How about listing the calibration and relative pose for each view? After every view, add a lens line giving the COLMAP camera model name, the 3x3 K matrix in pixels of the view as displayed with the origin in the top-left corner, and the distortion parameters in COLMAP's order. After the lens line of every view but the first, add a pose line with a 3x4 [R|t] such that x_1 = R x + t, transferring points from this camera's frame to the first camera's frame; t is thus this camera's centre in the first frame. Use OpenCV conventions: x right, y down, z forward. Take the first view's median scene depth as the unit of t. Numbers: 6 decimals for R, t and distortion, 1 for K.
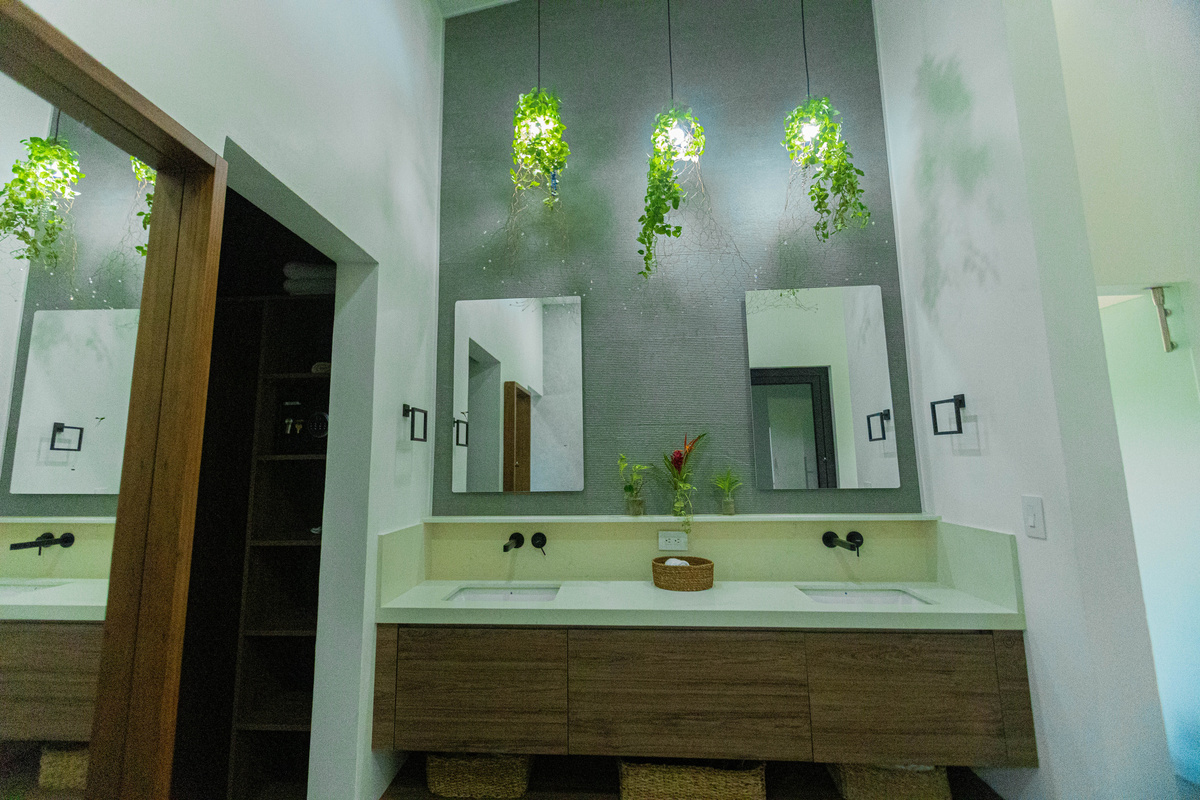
lens RADIAL K [[551.6, 0, 600.0], [0, 551.6, 400.0], [0, 0, 1]] dist [0.001751, 0.000498]
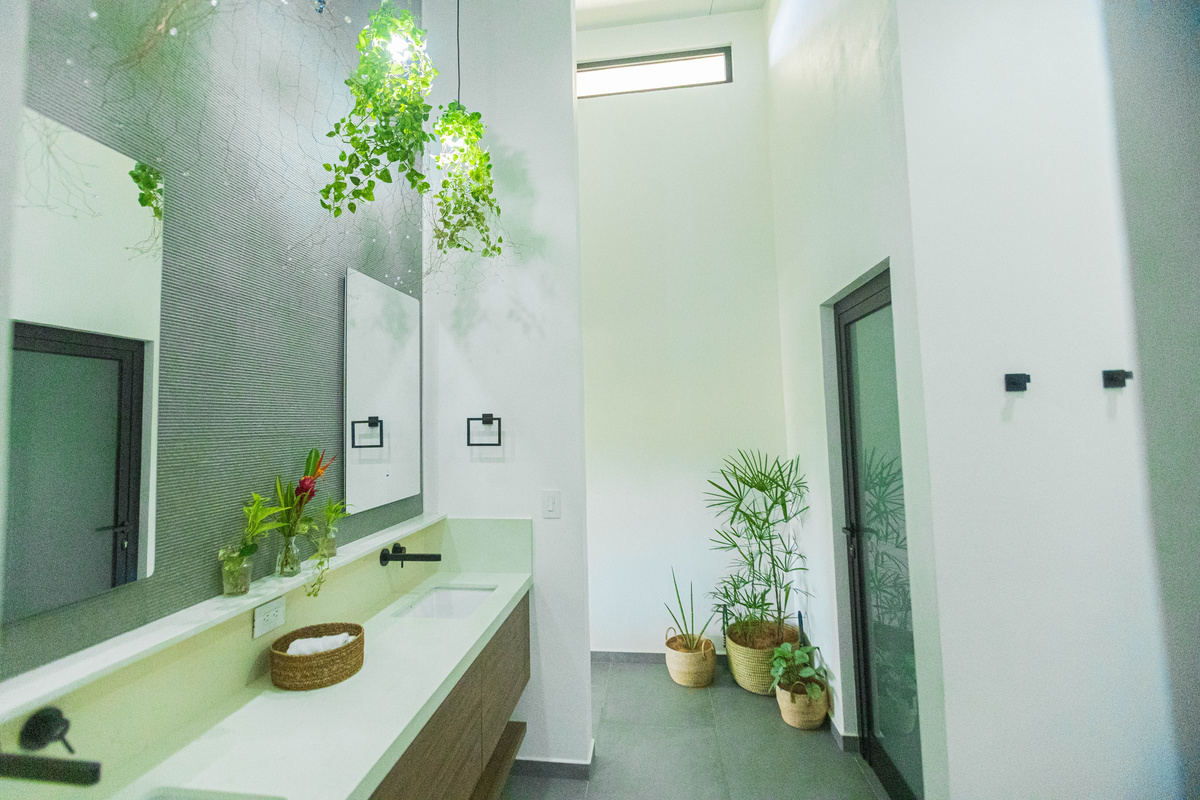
lens RADIAL K [[525.8, 0, 600.0], [0, 525.8, 400.0], [0, 0, 1]] dist [-0.002257, -0.000125]
pose [[0.104097, 0.061108, 0.992688, -0.499870], [-0.094014, 0.994246, -0.051345, -0.003109], [-0.990114, -0.087982, 0.109243, 0.618520]]
